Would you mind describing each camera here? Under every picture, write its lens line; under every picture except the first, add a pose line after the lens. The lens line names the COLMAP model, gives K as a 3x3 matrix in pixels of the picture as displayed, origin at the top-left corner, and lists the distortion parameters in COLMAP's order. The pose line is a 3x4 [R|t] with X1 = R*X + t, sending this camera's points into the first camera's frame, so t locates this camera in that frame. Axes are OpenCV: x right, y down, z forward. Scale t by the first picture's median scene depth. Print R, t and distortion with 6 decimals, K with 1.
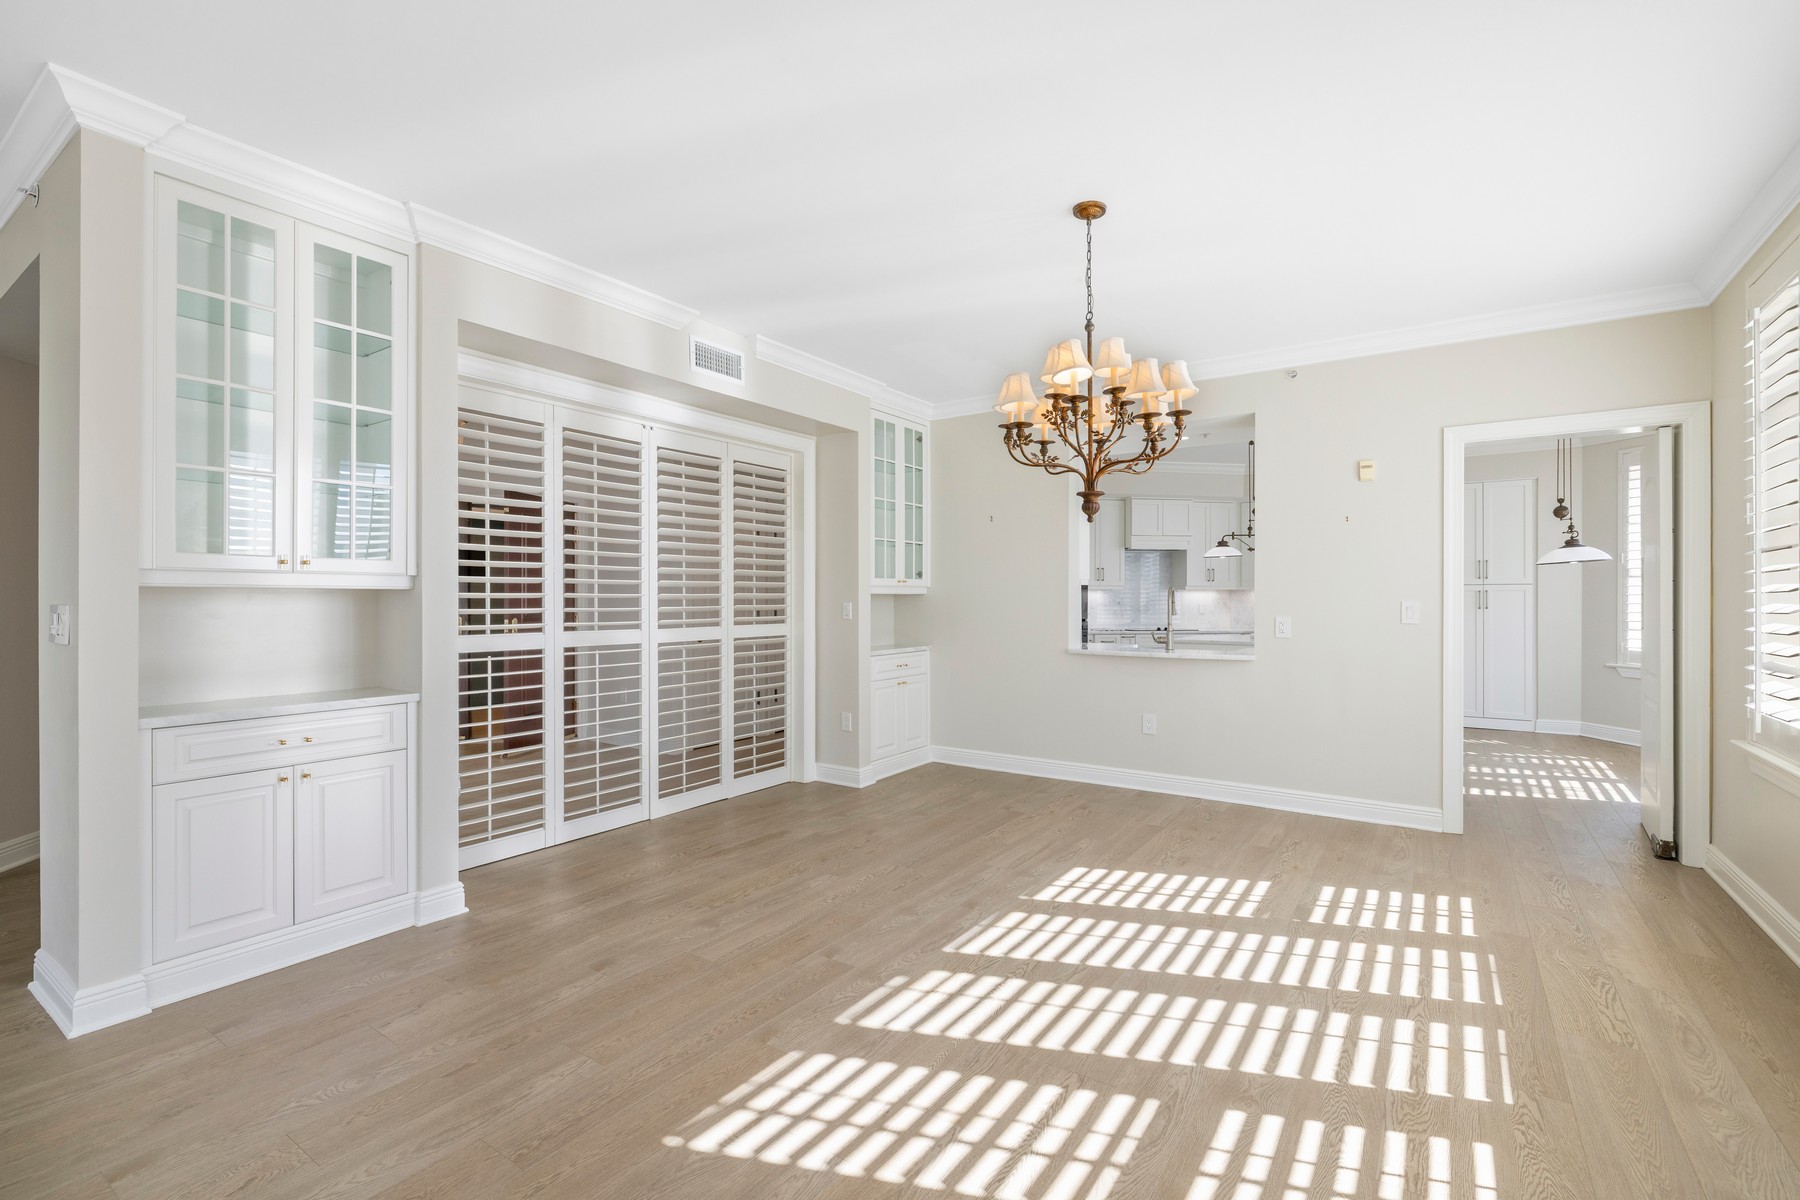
lens RADIAL K [[813.4, 0, 893.1], [0, 813.4, 598.1], [0, 0, 1]] dist [-0.000124, -0.000466]
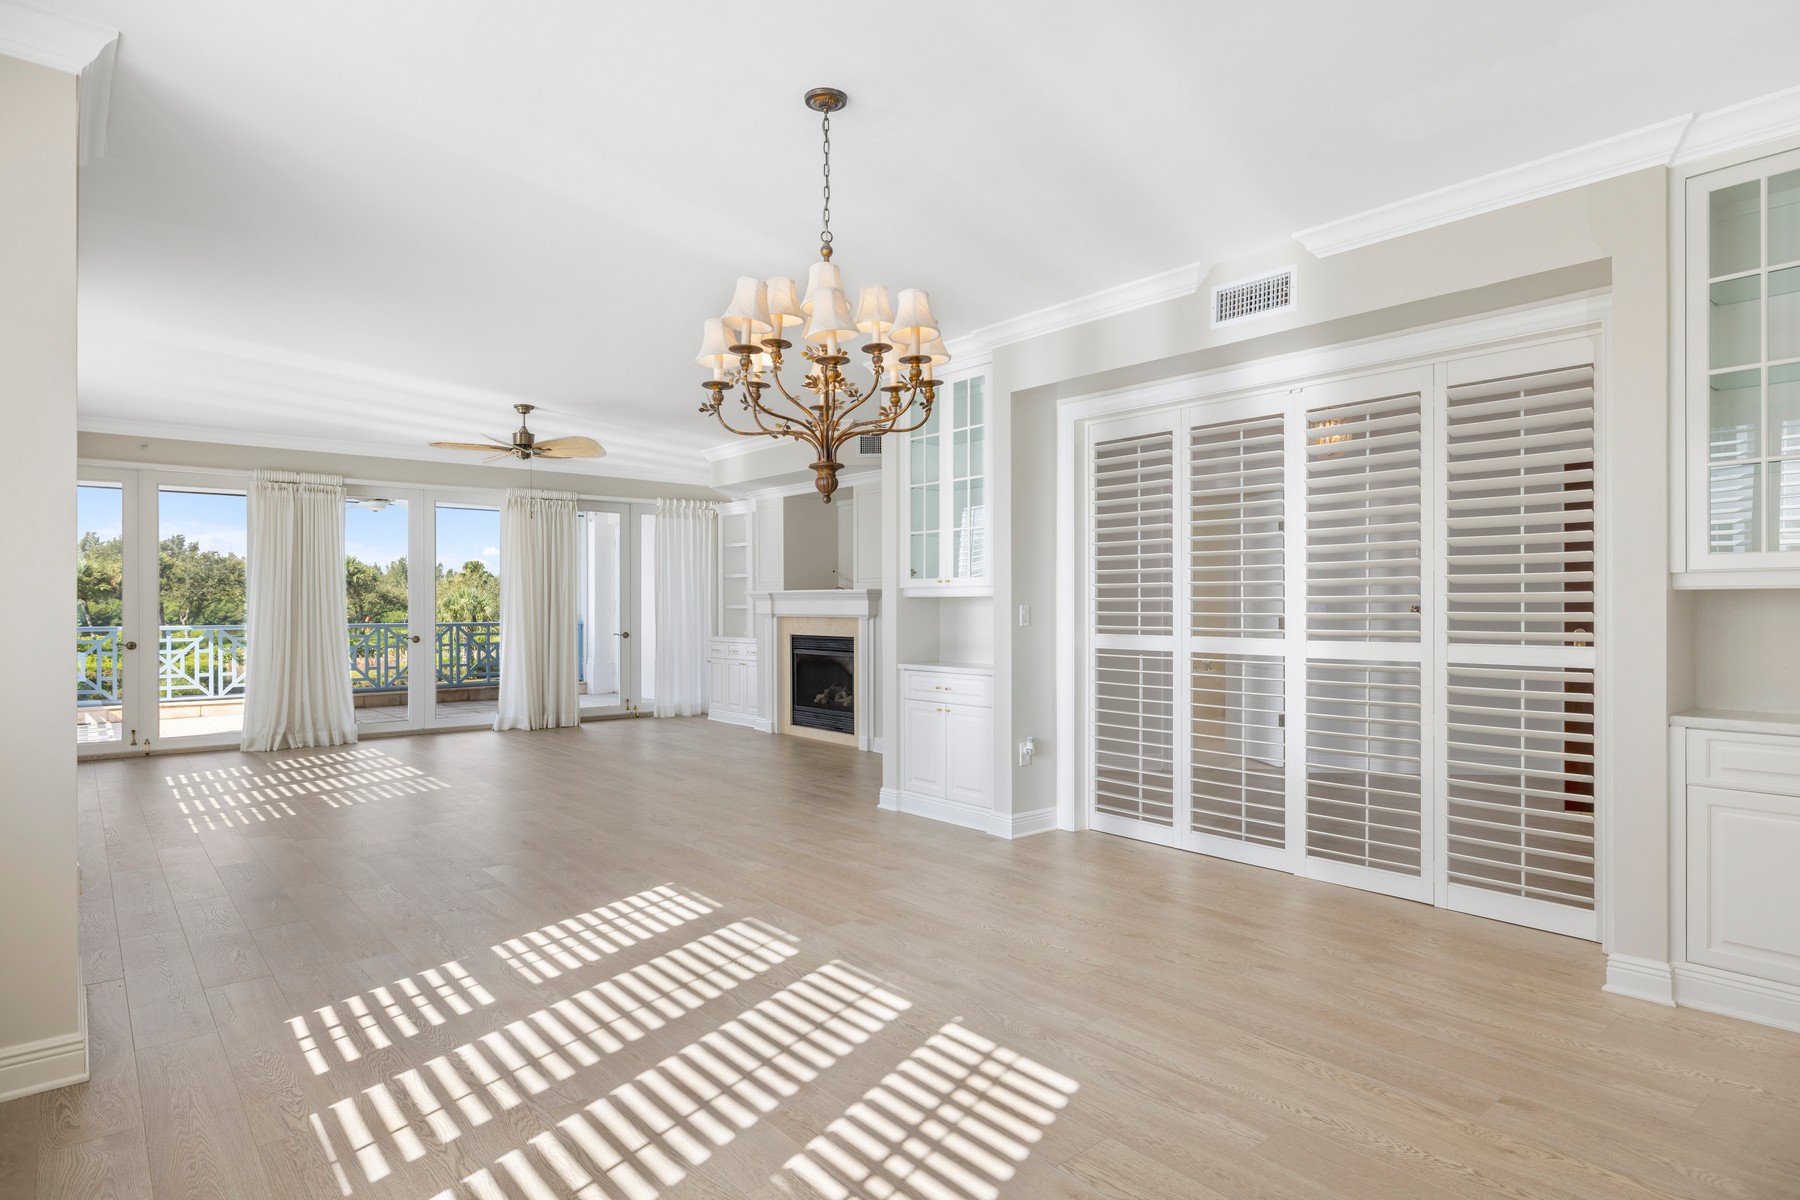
lens RADIAL K [[988.8, 0, 894.3], [0, 988.8, 606.1], [0, 0, 1]] dist [-0.012989, 0.000656]
pose [[-0.273806, -0.000275, -0.961785, 0.982617], [0.001124, 0.999999, -0.000606, 0.006366], [0.961784, -0.001247, -0.273806, 1.153071]]
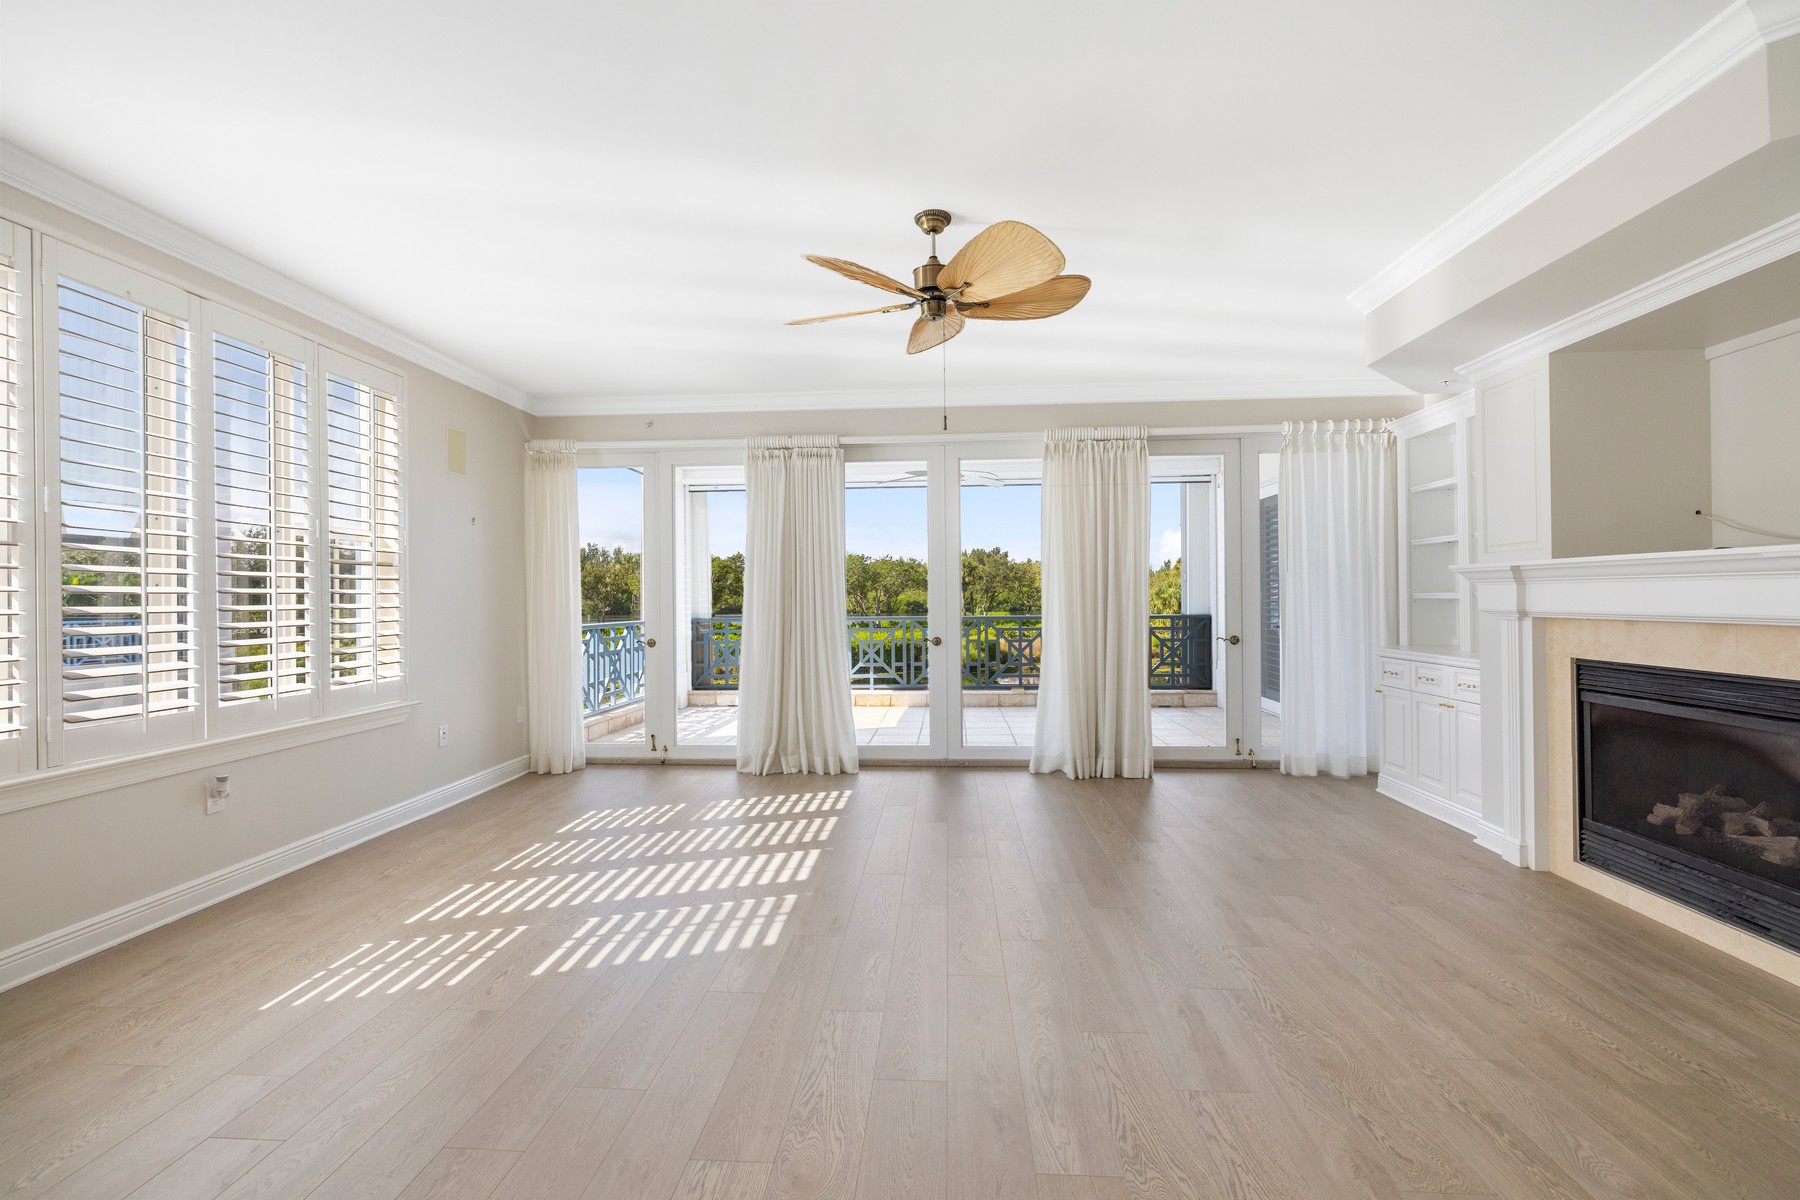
lens RADIAL K [[813.4, 0, 893.1], [0, 813.4, 598.1], [0, 0, 1]] dist [-0.000124, -0.000466]
pose [[-0.861449, 0.006820, -0.507798, -0.294073], [0.007502, 0.999972, 0.000705, 0.001438], [0.507789, -0.003202, -0.861476, 0.586196]]
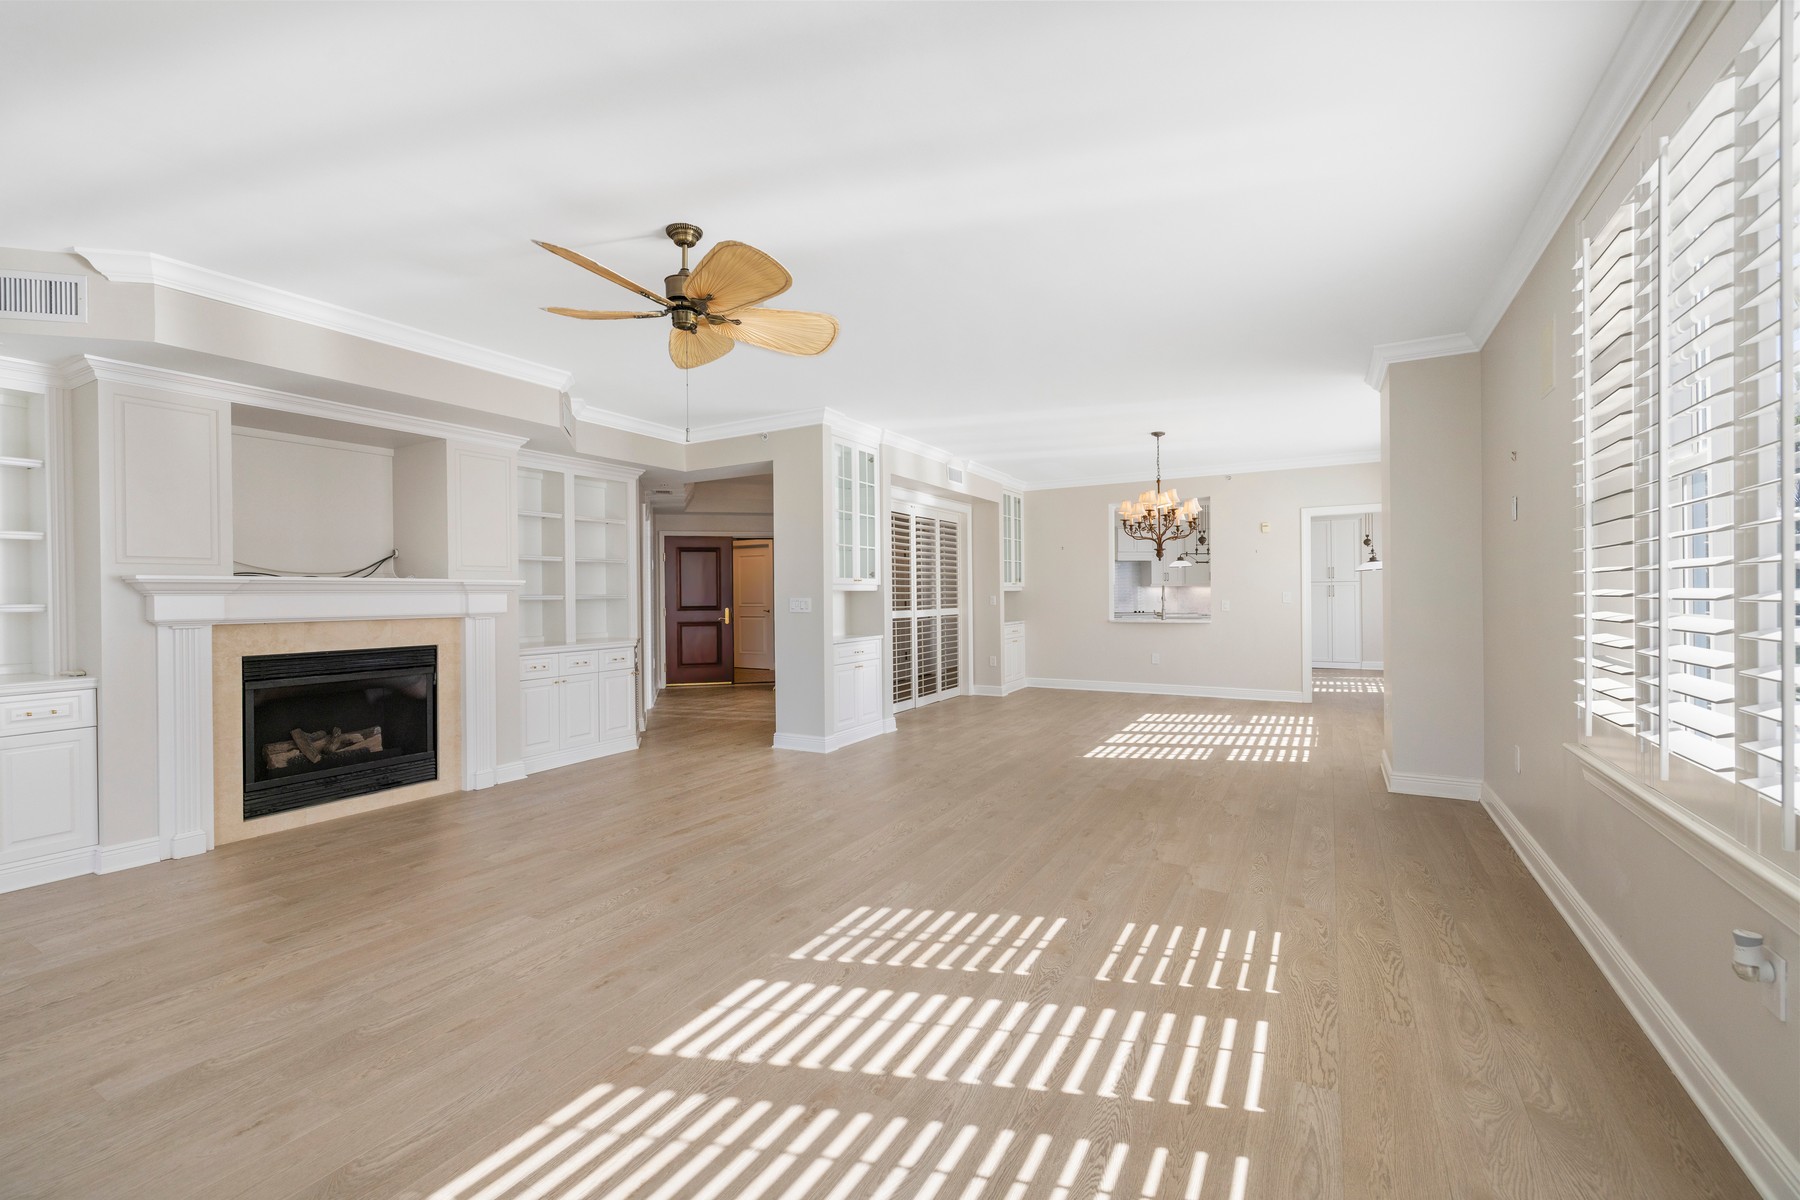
lens RADIAL K [[749.5, 0, 894.1], [0, 749.5, 592.0], [0, 0, 1]] dist [-0.004566, -0.000024]
pose [[0.997091, -0.009115, 0.075672, -0.627330], [0.009283, 0.999955, -0.001871, -0.003203], [-0.075652, 0.002568, 0.997131, -1.023825]]
